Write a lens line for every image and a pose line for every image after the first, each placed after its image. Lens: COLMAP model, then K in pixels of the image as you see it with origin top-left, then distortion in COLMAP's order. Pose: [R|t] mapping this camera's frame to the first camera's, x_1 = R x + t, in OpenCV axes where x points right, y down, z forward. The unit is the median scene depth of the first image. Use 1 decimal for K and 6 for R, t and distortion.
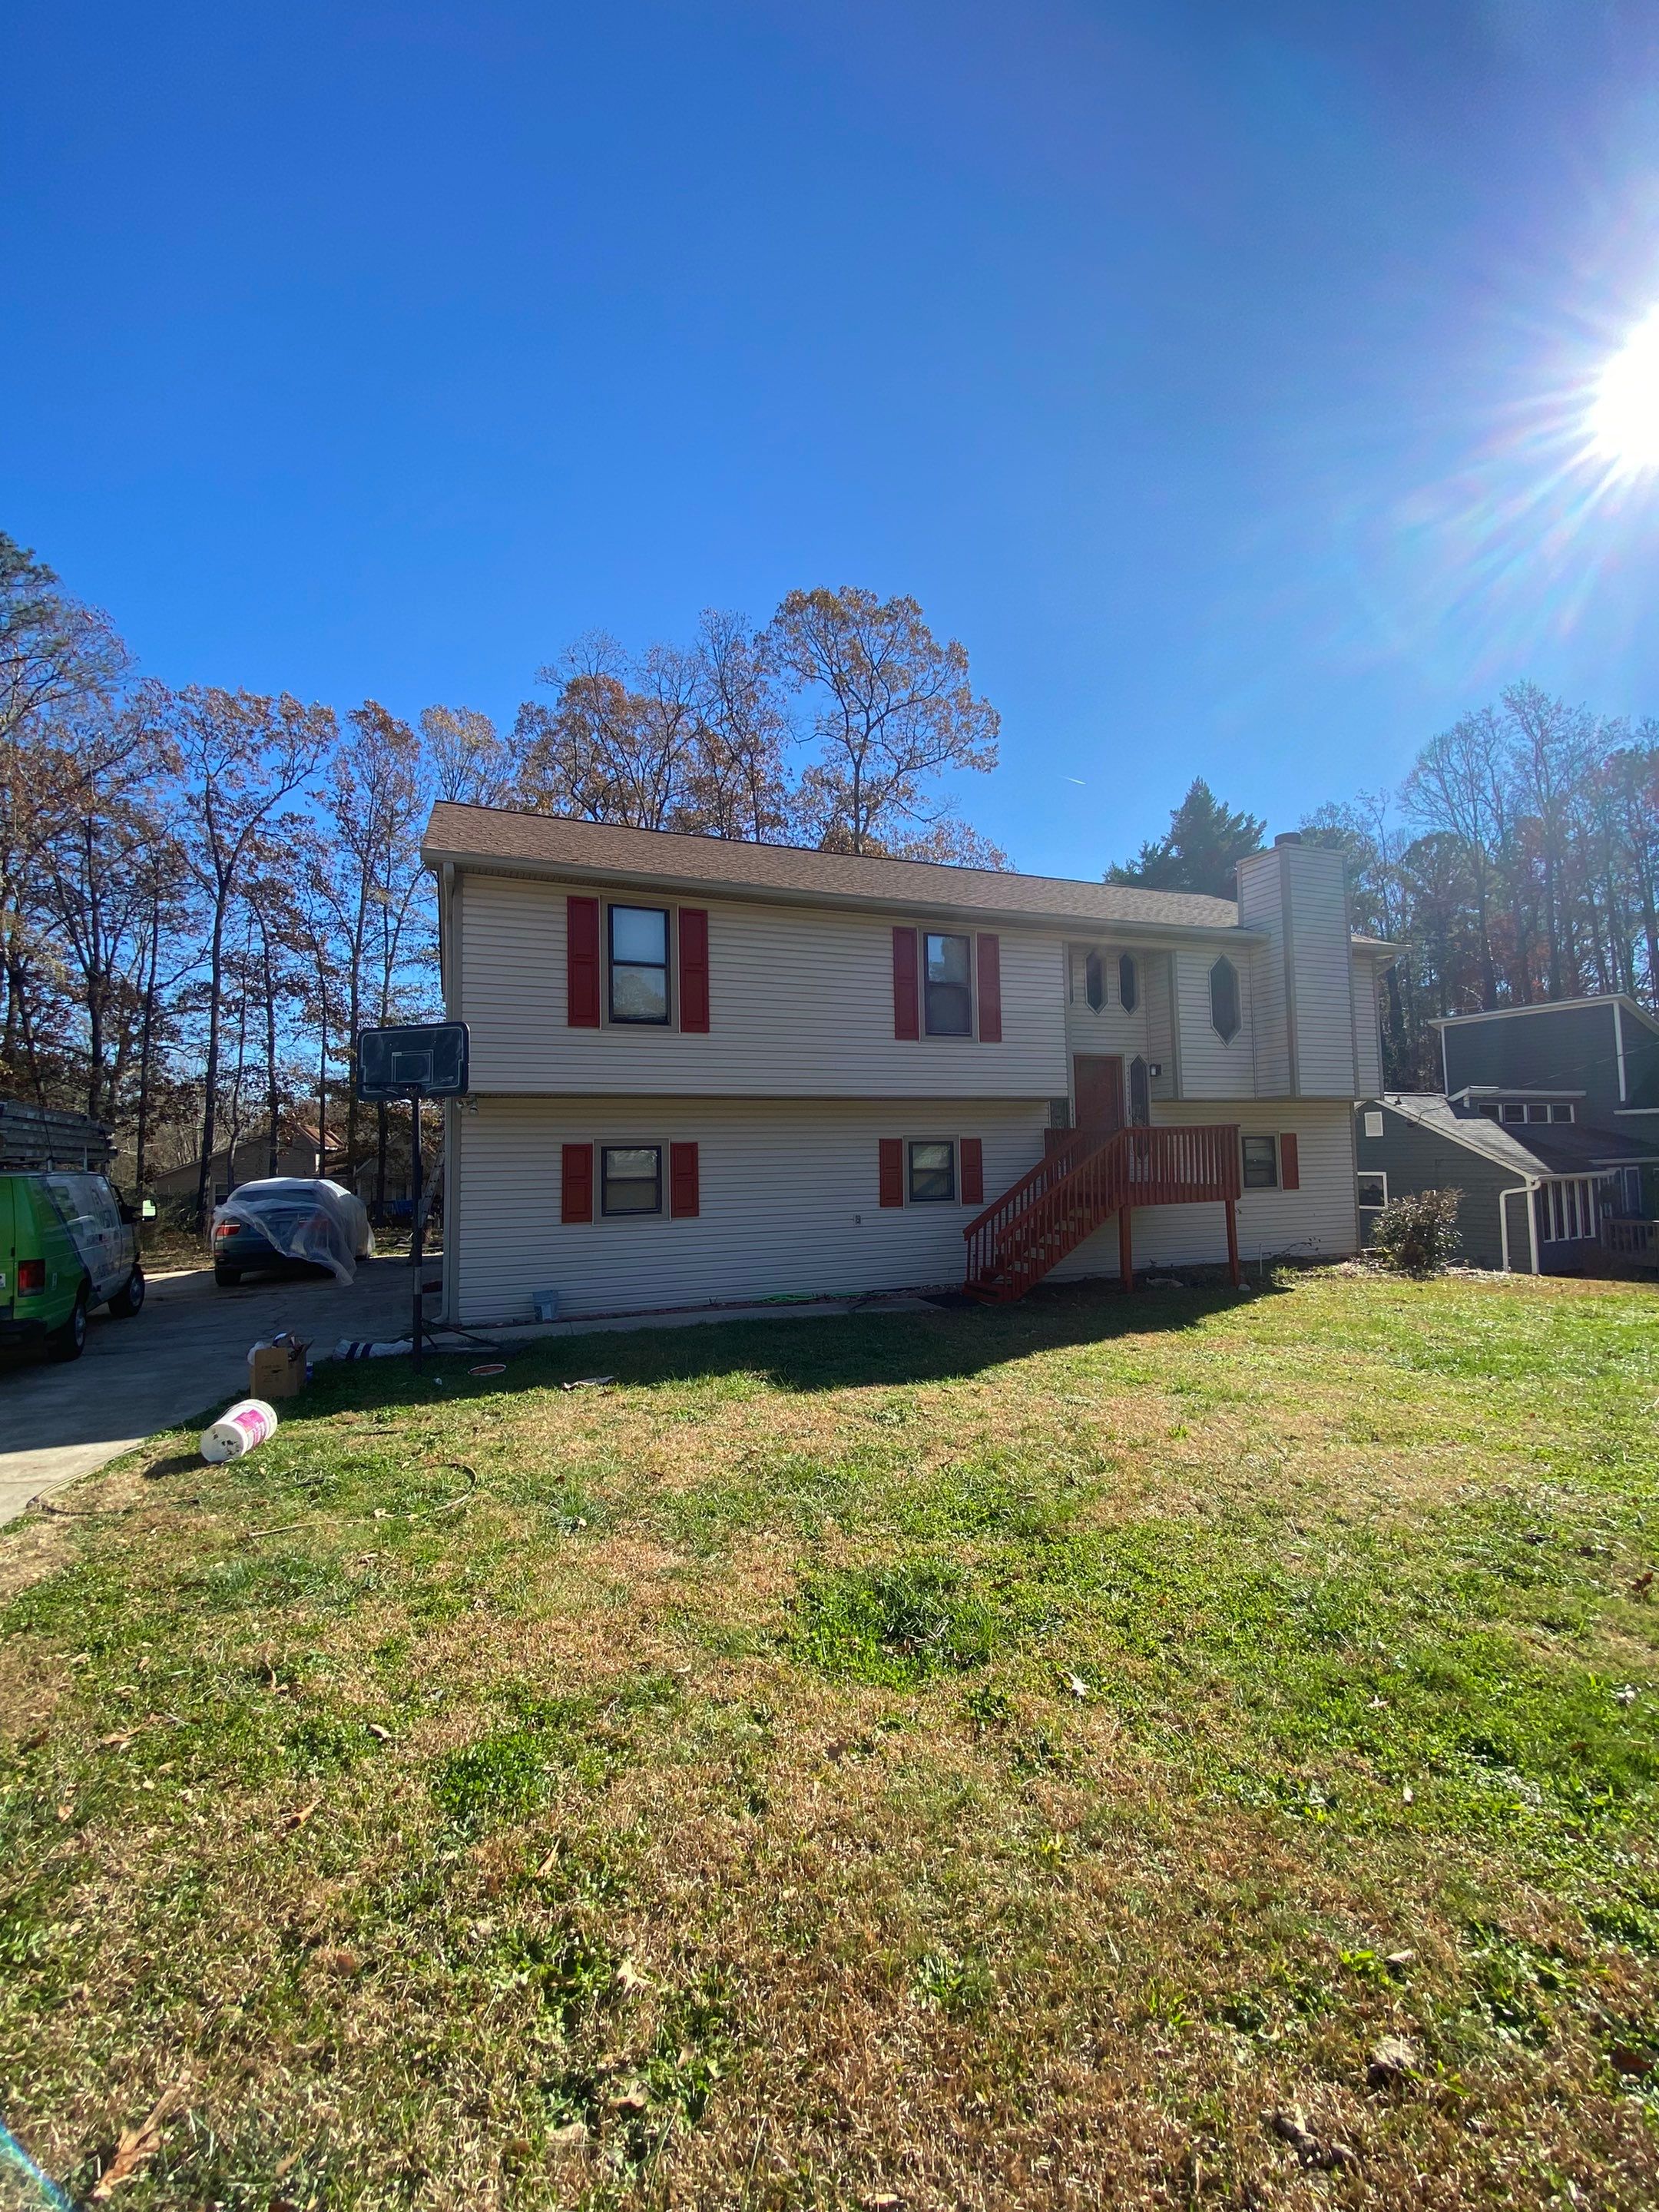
lens RADIAL K [[889.5, 0, 829.5], [0, 889.5, 1106.0], [0, 0, 1]] dist [0.070332, -0.000028]
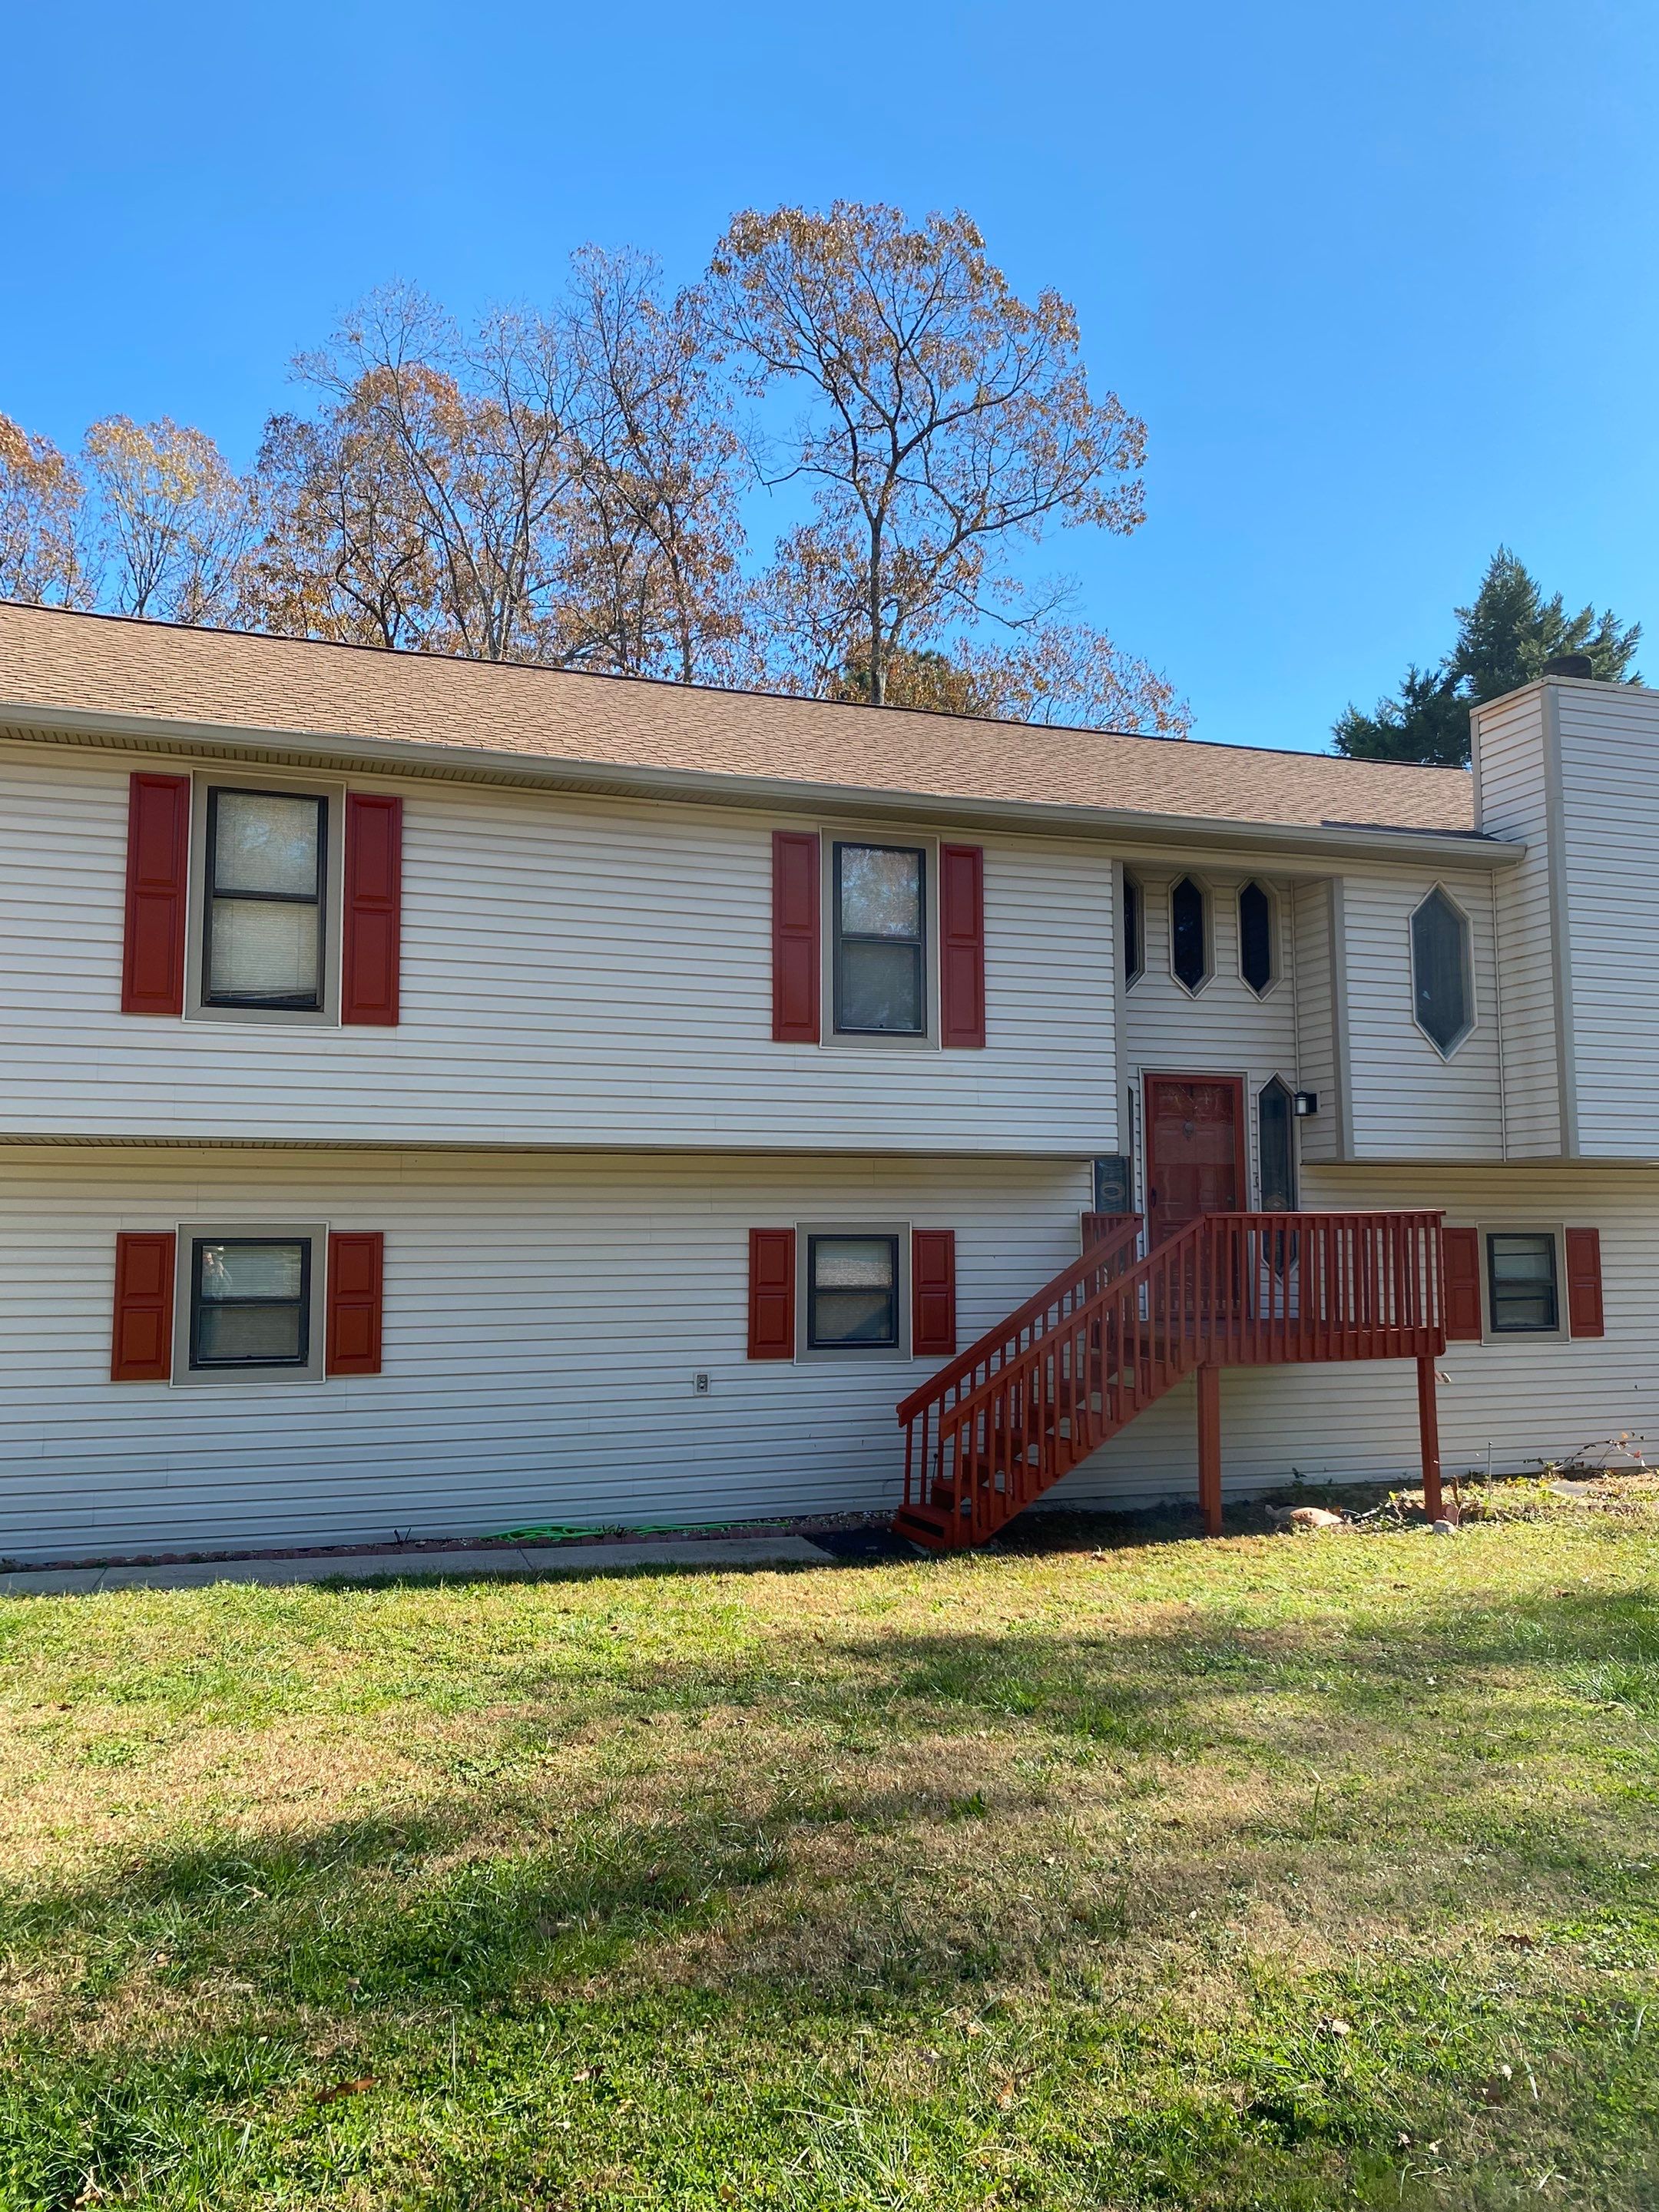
lens RADIAL K [[1683.2, 0, 829.5], [0, 1683.2, 1106.0], [0, 0, 1]] dist [0.047130, -0.000255]
pose [[0.998806, 0.010777, -0.047648, 0.146246], [-0.012201, 0.999485, -0.029696, -0.006683], [0.047304, 0.030242, 0.998423, 0.006412]]
